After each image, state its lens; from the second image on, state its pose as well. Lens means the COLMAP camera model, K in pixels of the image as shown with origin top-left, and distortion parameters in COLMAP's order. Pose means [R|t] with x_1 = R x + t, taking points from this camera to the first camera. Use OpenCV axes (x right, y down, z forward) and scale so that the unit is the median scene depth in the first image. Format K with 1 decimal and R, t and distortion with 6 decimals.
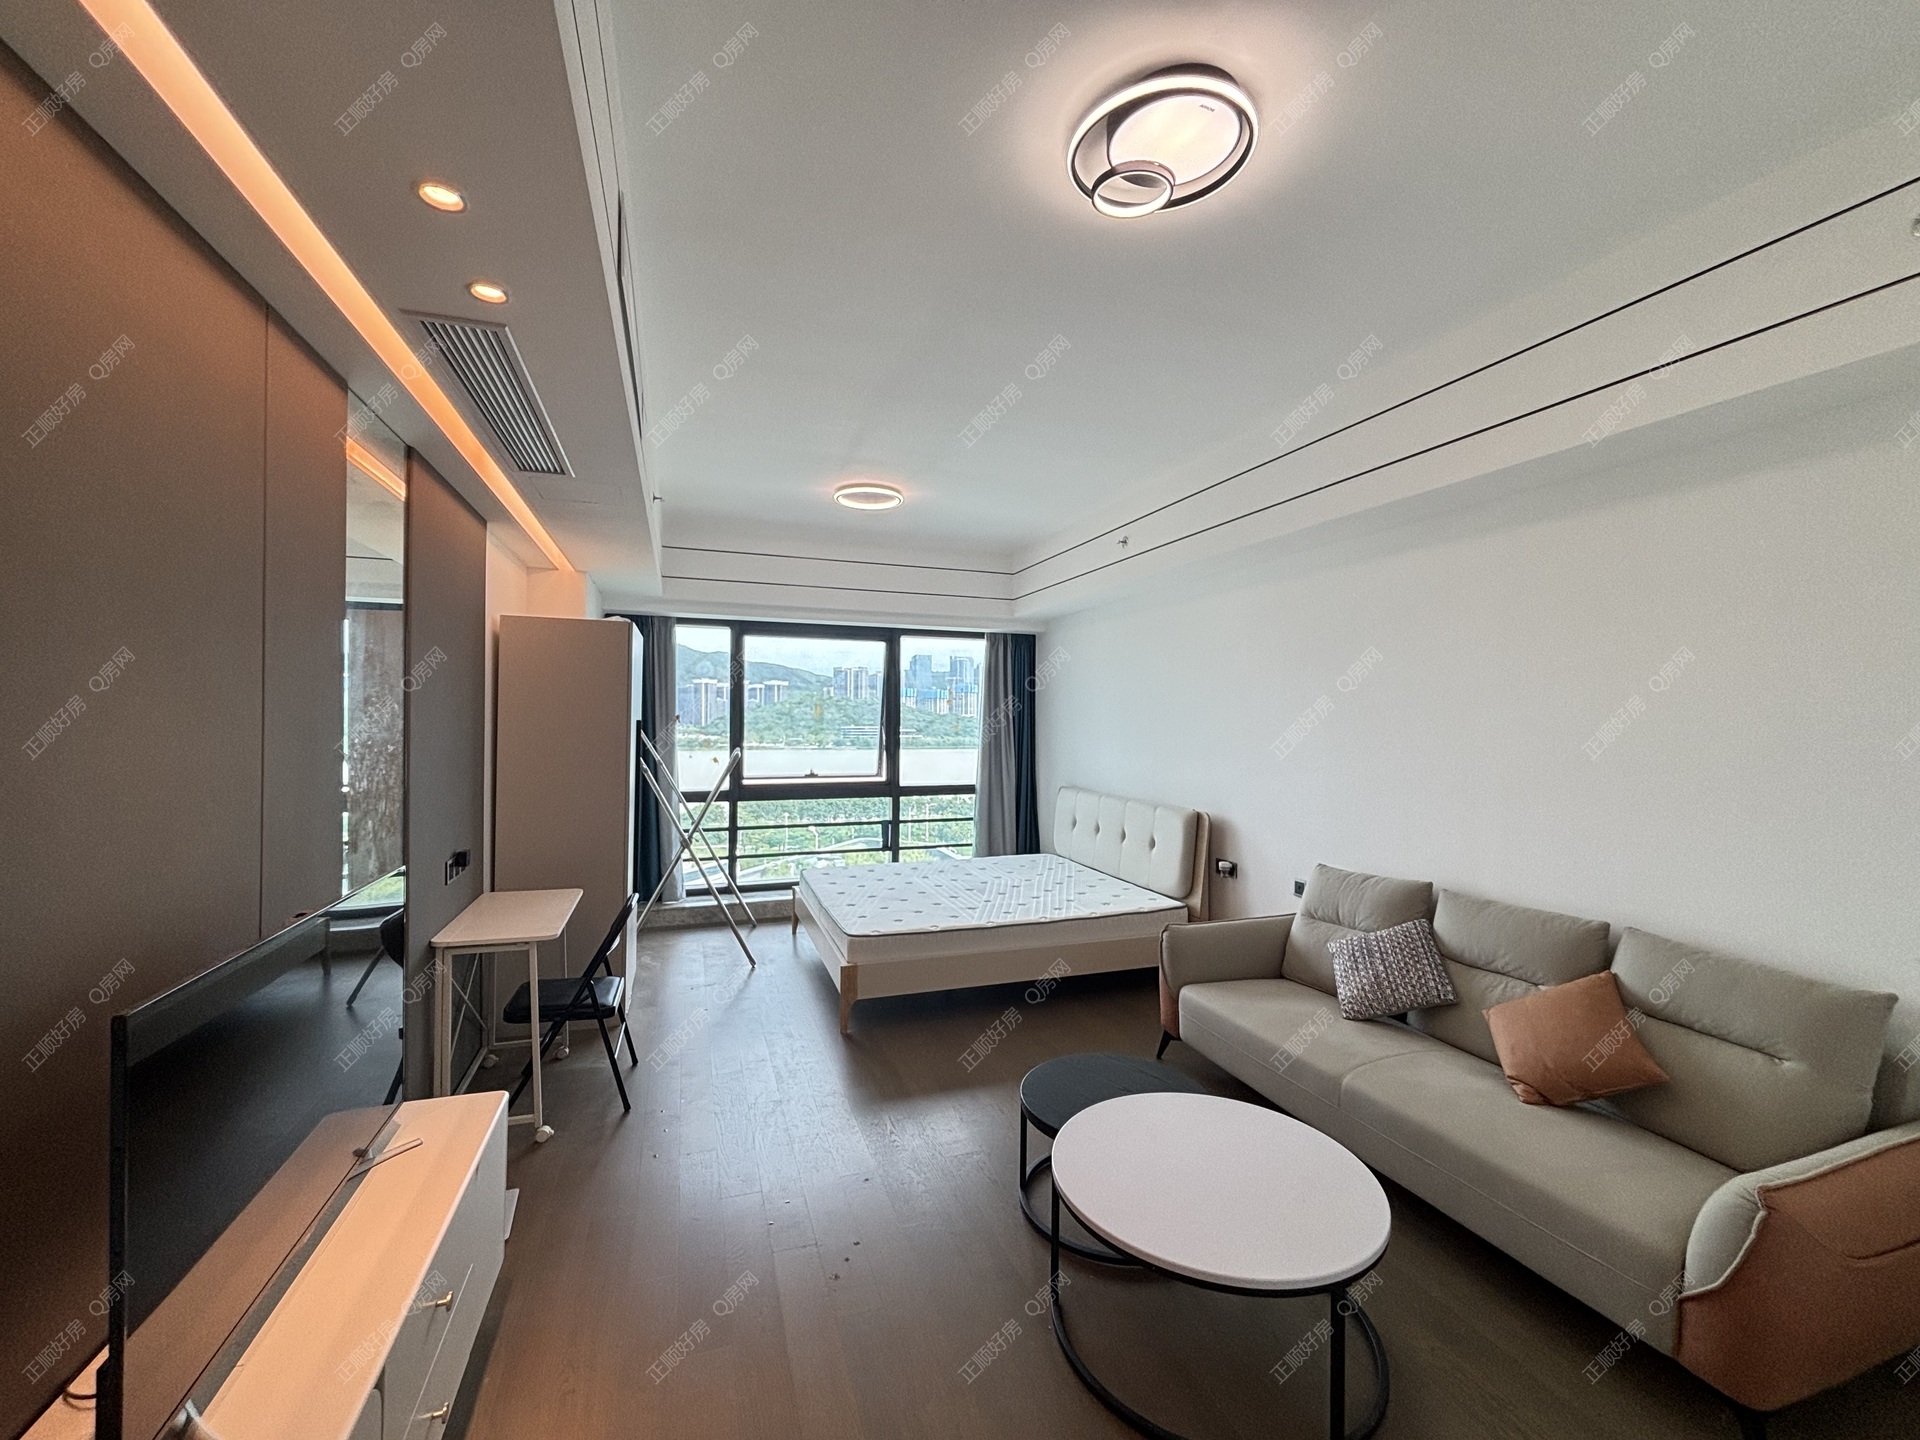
lens RADIAL K [[768.5, 0, 962.3], [0, 768.5, 720.4], [0, 0, 1]] dist [-0.003723, -0.000900]
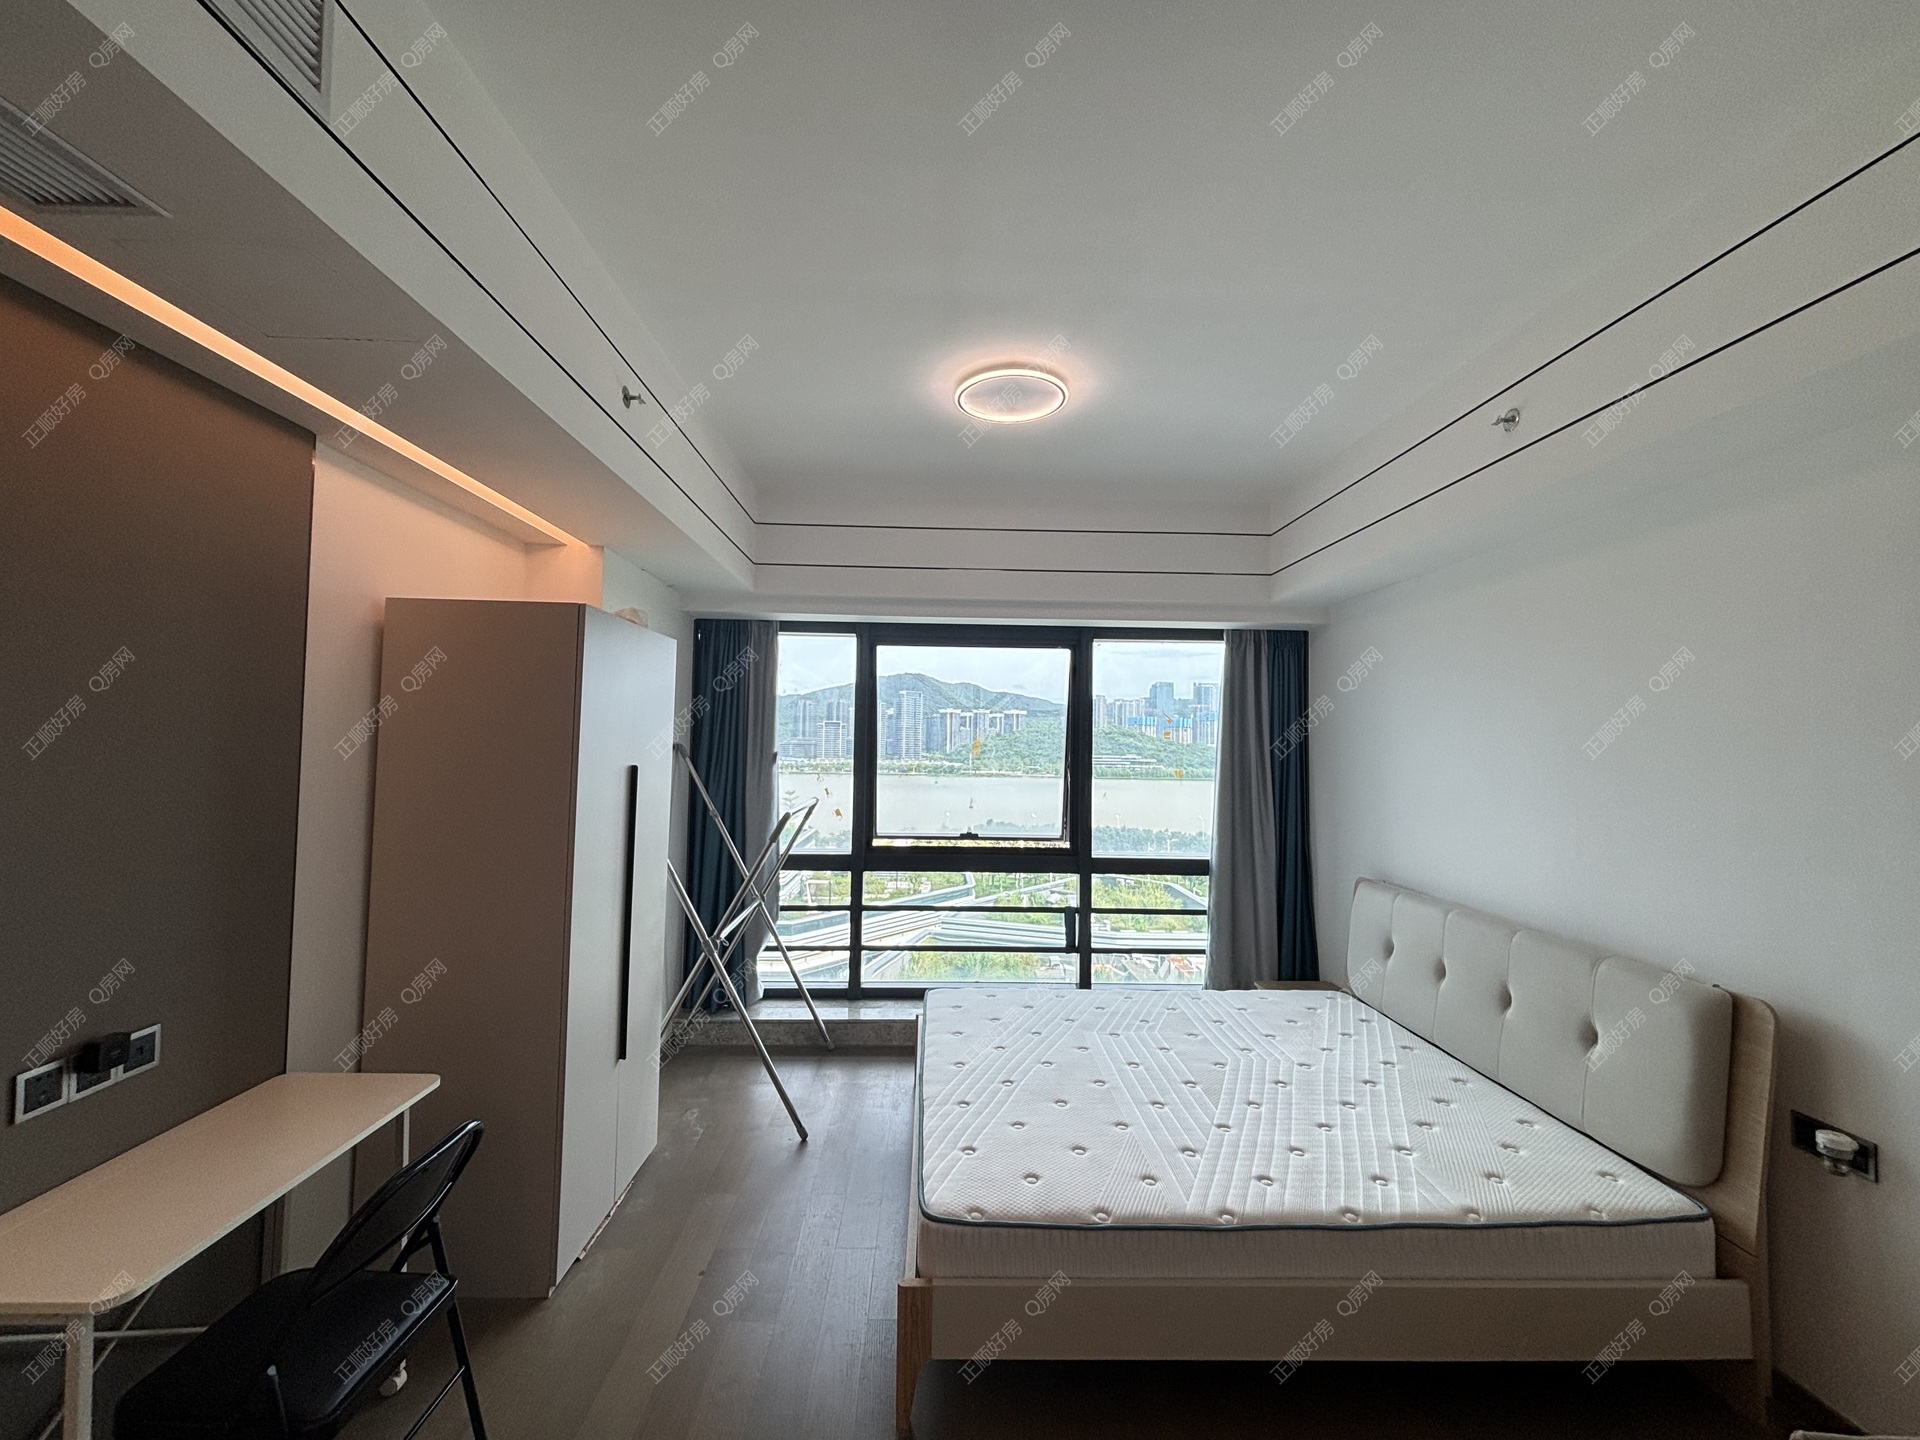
lens RADIAL K [[768.5, 0, 946.0], [0, 768.5, 716.7], [0, 0, 1]] dist [-0.003723, -0.000900]
pose [[0.946531, -0.003542, -0.322594, 0.017505], [-0.010063, 0.999129, -0.040498, -0.011777], [0.322456, 0.041579, 0.945671, 0.322158]]
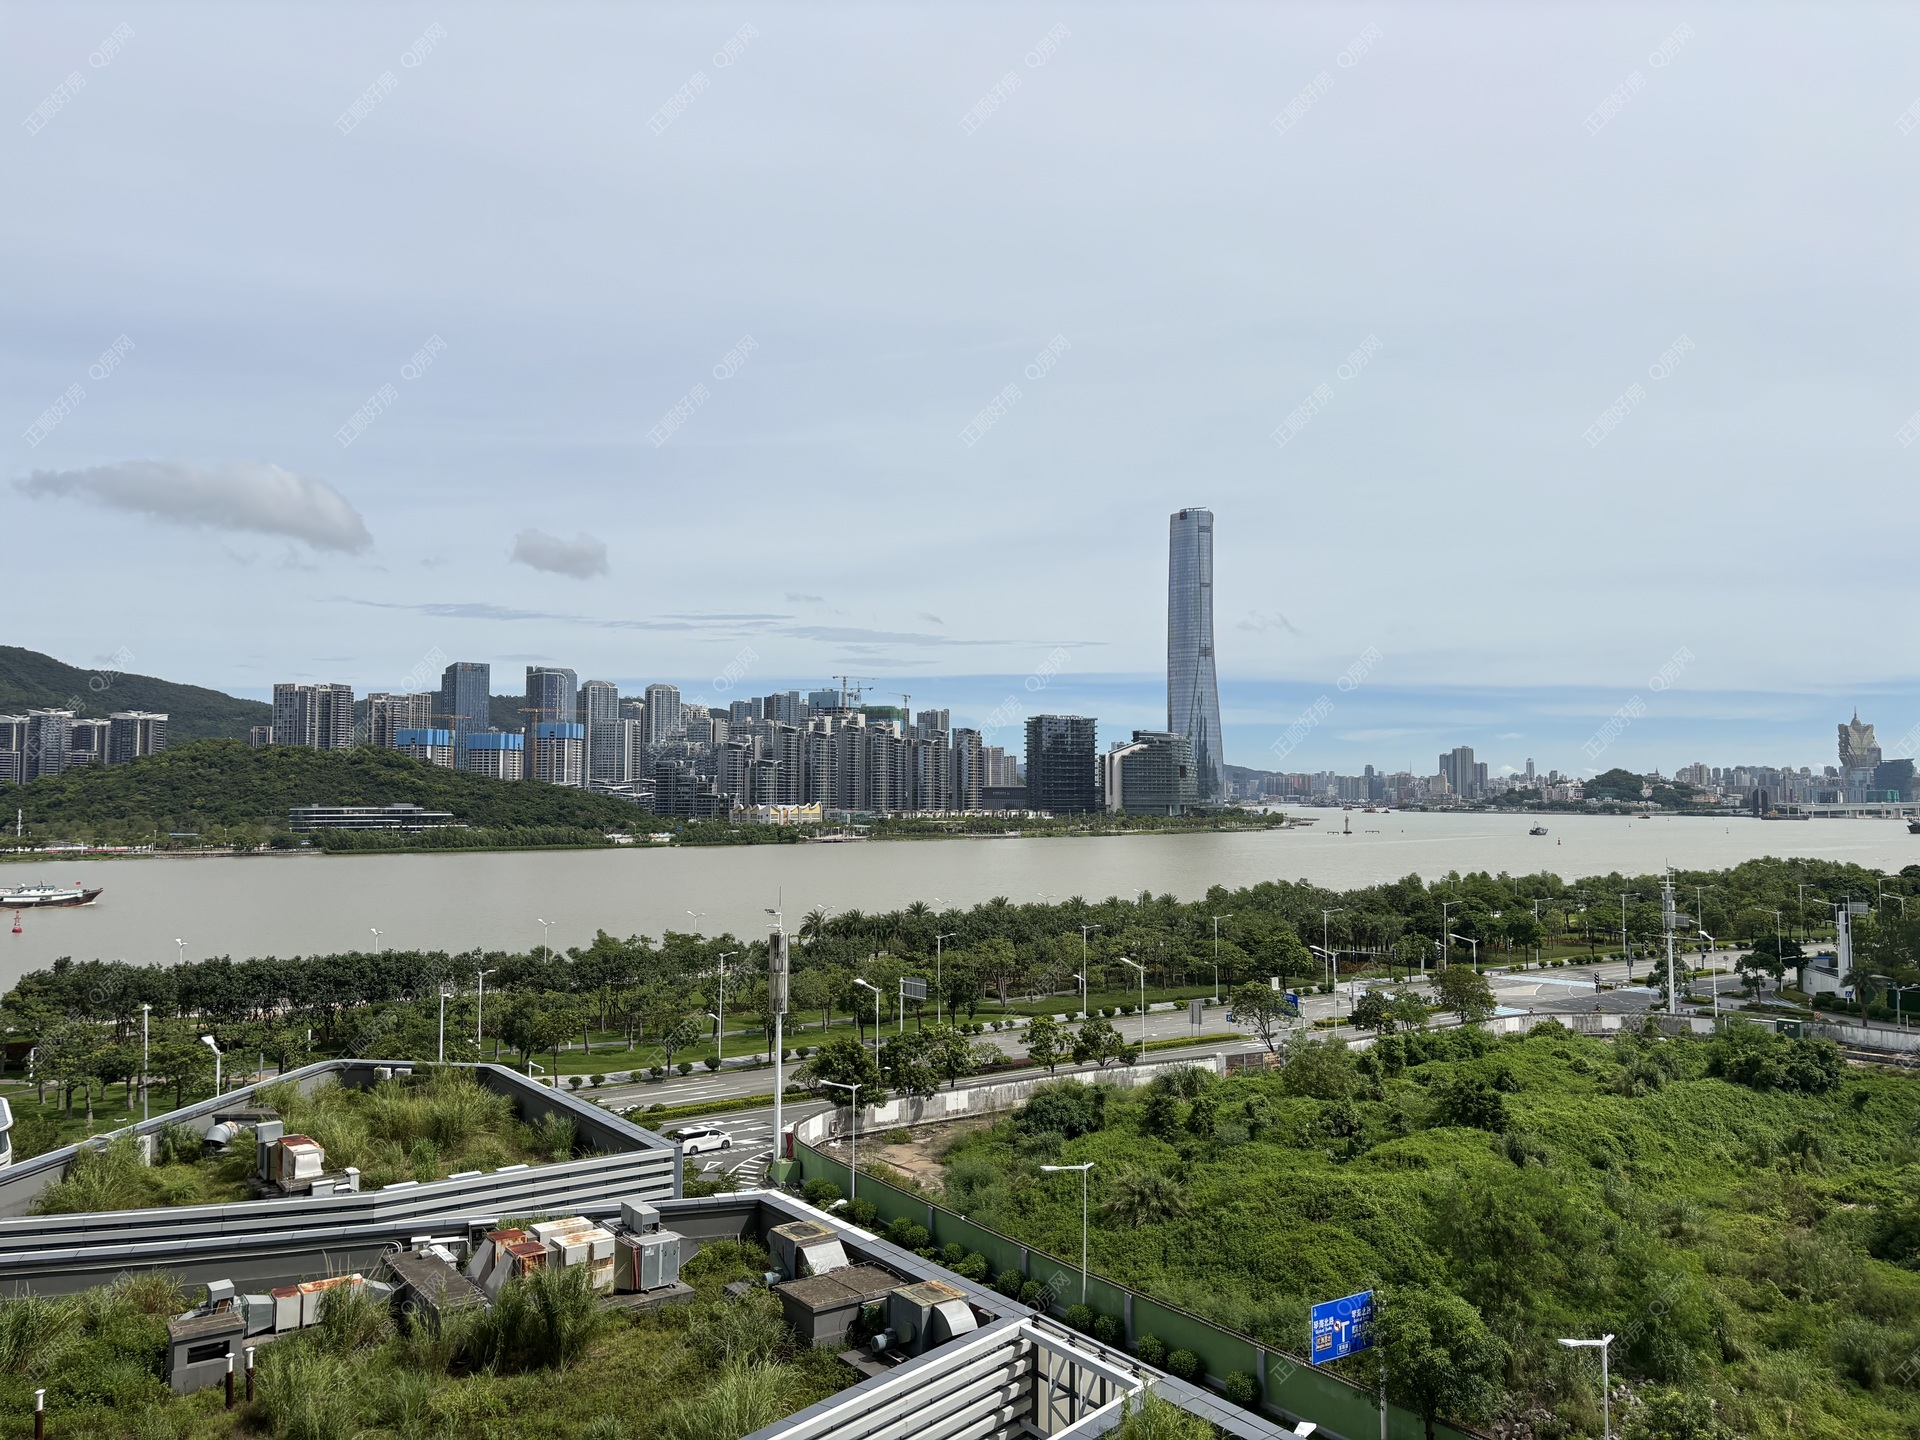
lens RADIAL K [[1460.4, 0, 960.9], [0, 1460.4, 721.0], [0, 0, 1]] dist [0.006110, 0.002666]
pose [[0.963054, 0.006440, 0.269233, 0.016394], [0.006547, 0.998859, -0.047310, -0.011721], [-0.269230, 0.047325, 0.961912, 0.329208]]
